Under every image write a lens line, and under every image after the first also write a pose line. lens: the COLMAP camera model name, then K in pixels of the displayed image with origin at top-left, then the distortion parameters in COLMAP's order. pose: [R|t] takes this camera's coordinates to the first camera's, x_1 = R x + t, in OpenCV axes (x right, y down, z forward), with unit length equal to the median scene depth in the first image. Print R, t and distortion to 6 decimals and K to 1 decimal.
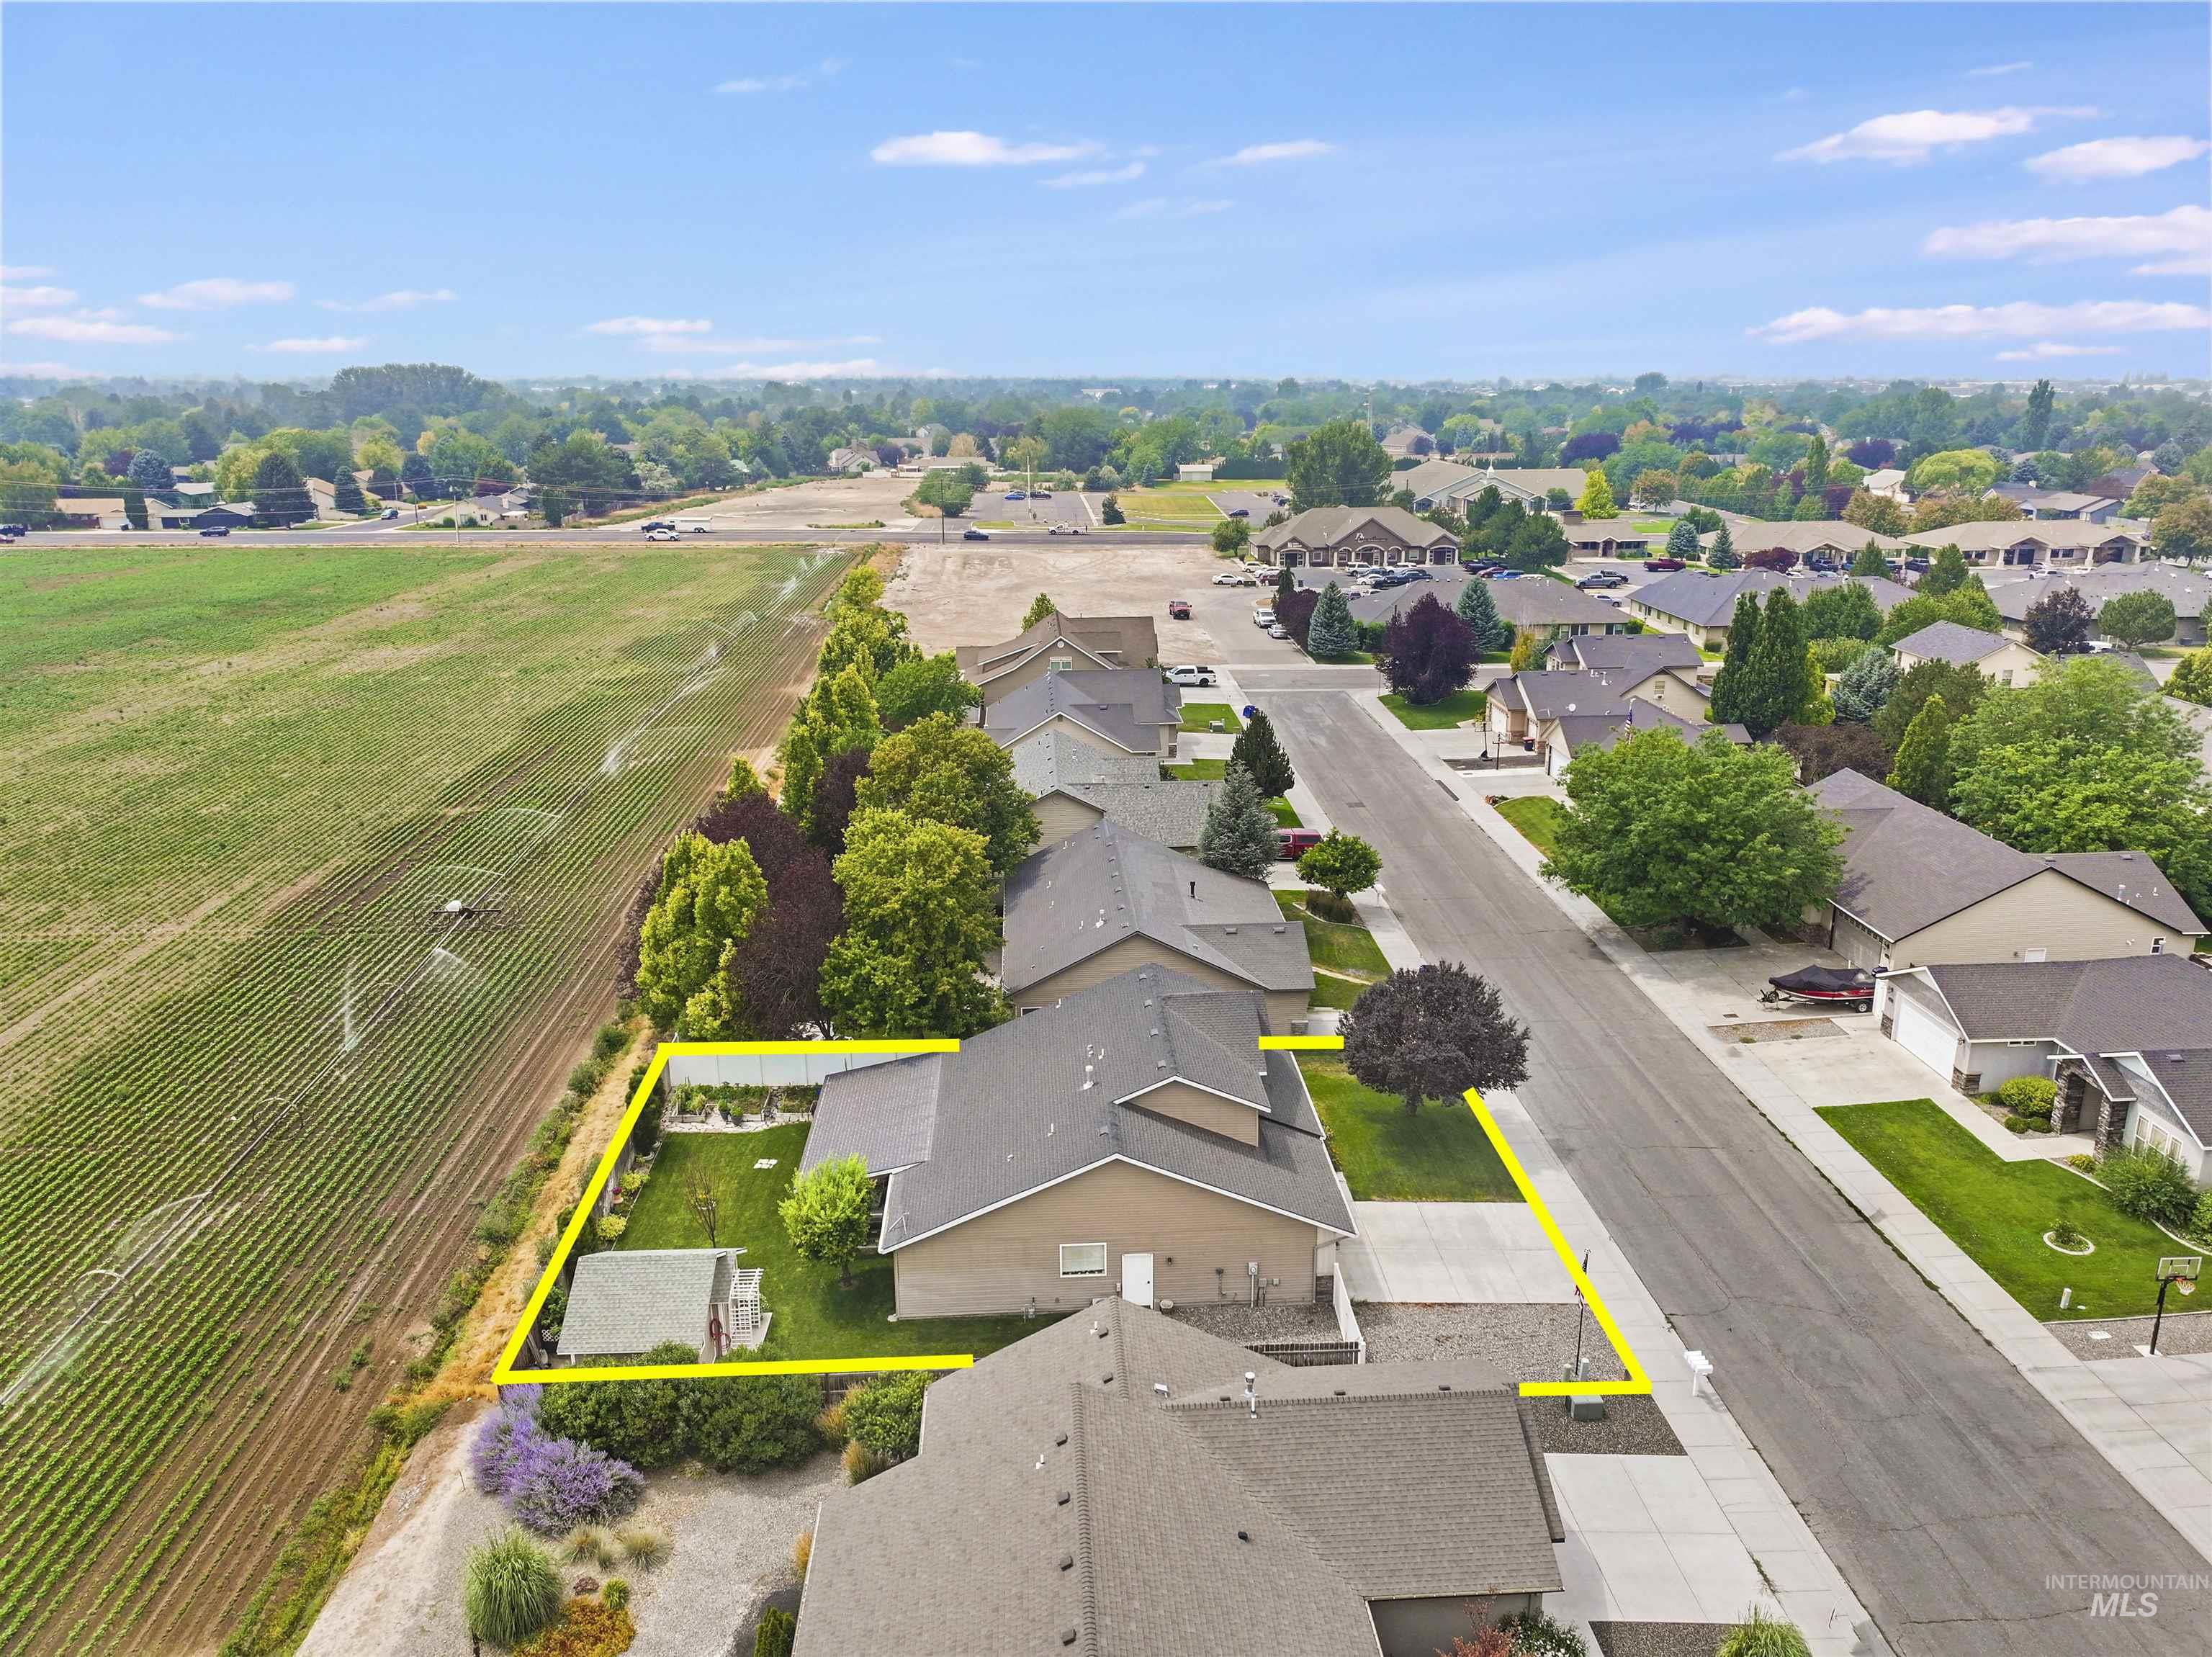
lens RADIAL K [[1553.5, 0, 1106.0], [0, 1553.5, 828.5], [0, 0, 1]] dist [0.004950, 0.005493]
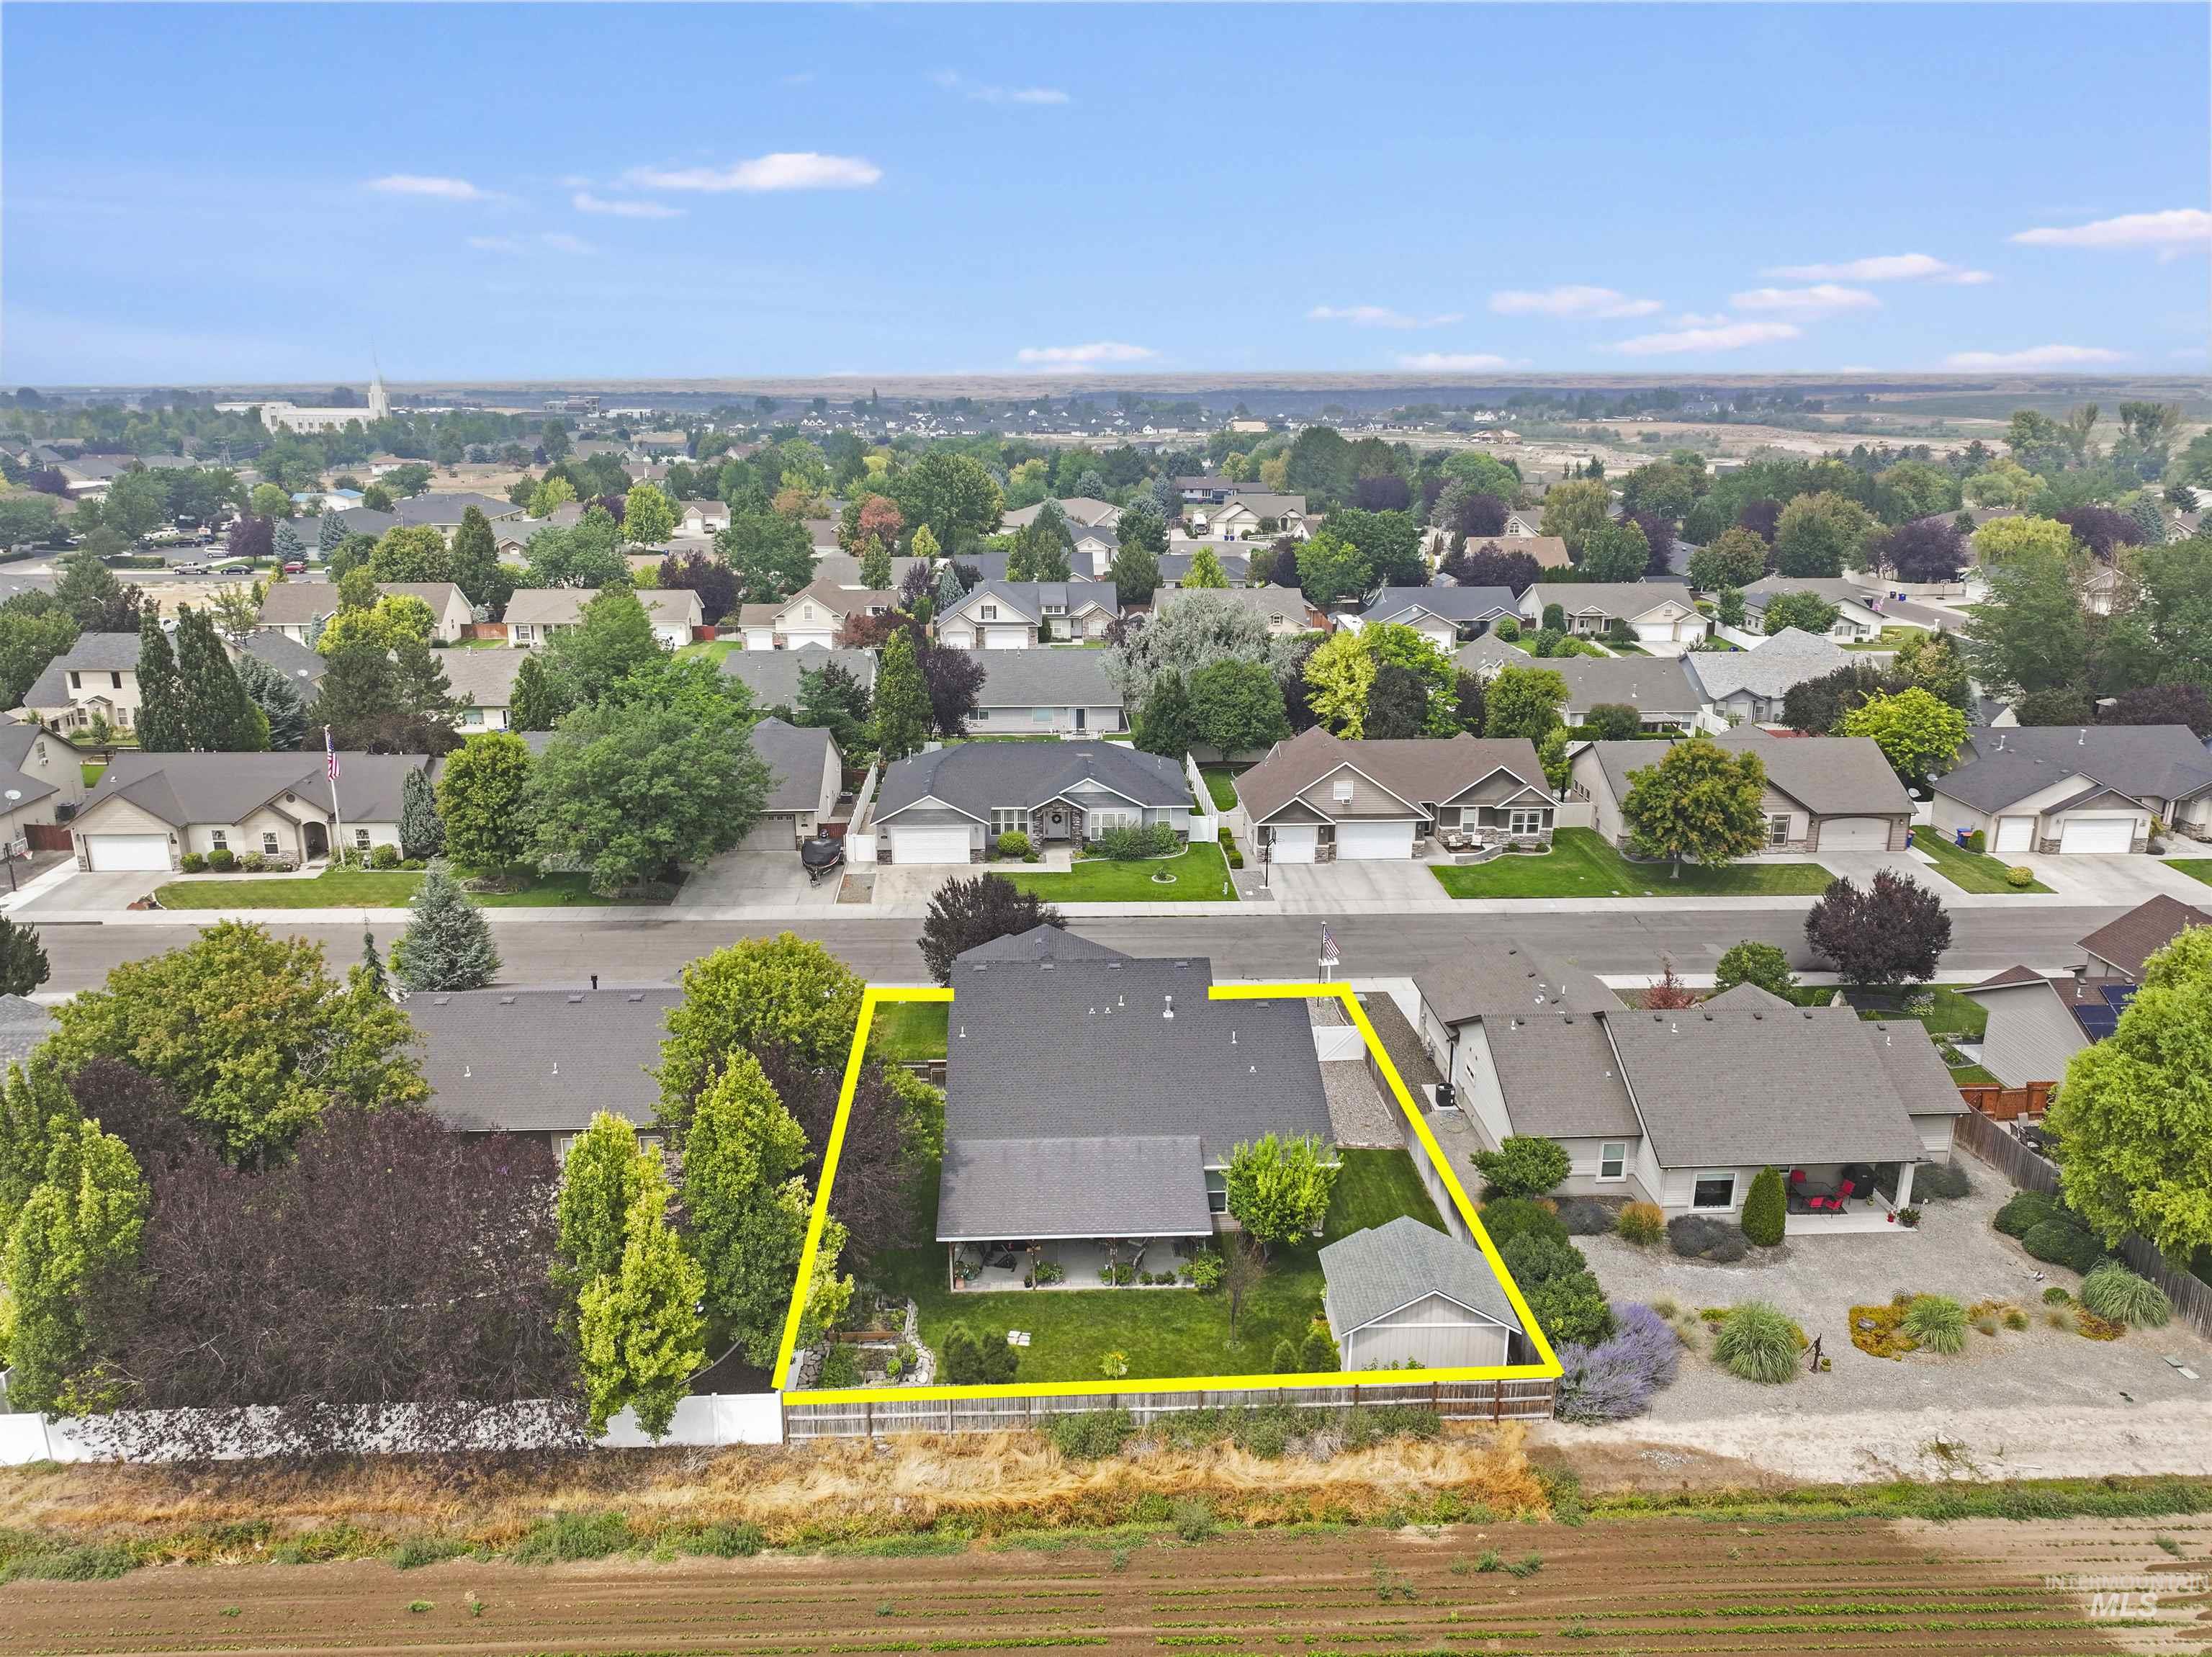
lens RADIAL K [[1553.5, 0, 1106.0], [0, 1553.5, 828.5], [0, 0, 1]] dist [0.004950, 0.005493]
pose [[-0.005111, -0.272355, 0.962183, -0.725414], [0.274144, 0.924950, 0.263272, -0.182811], [-0.961675, 0.265123, 0.069937, 0.641788]]
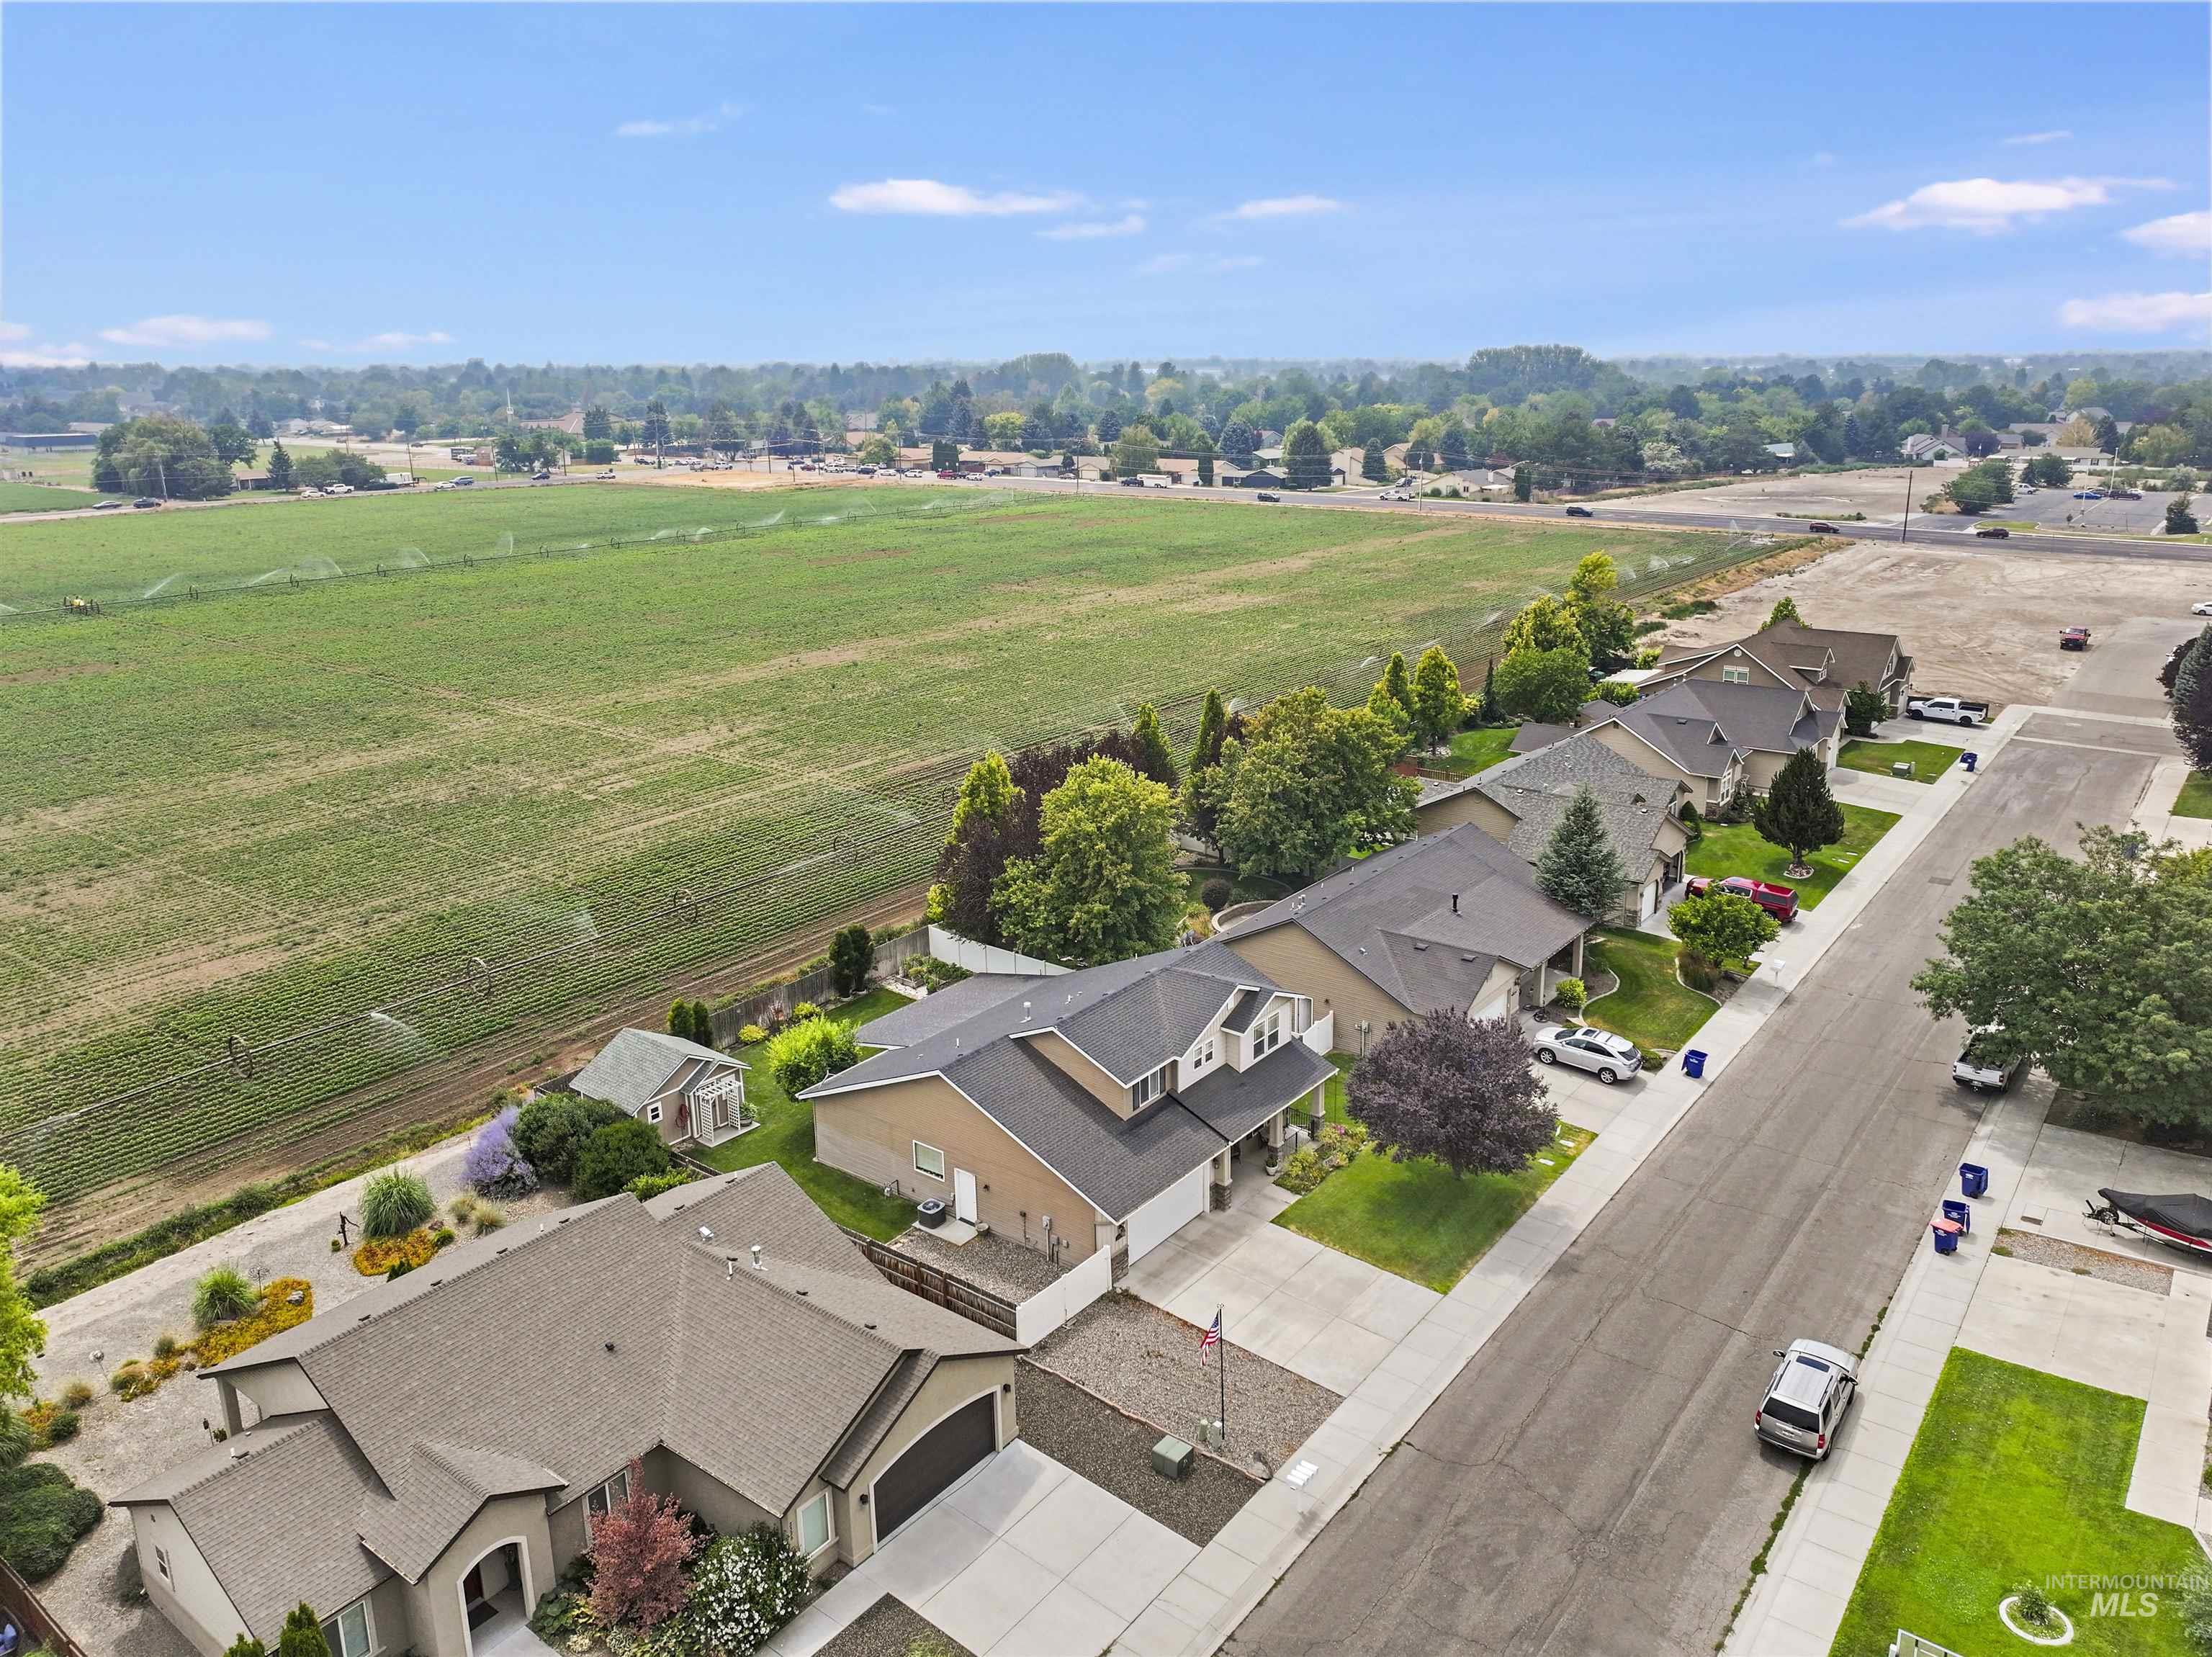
lens RADIAL K [[1566.5, 0, 1137.1], [0, 1566.5, 760.3], [0, 0, 1]] dist [0.007603, 0.007468]
pose [[0.763998, 0.157073, -0.625808, 0.482895], [-0.175834, 0.983890, 0.032288, -0.041920], [0.620798, 0.085371, 0.779309, 0.126373]]
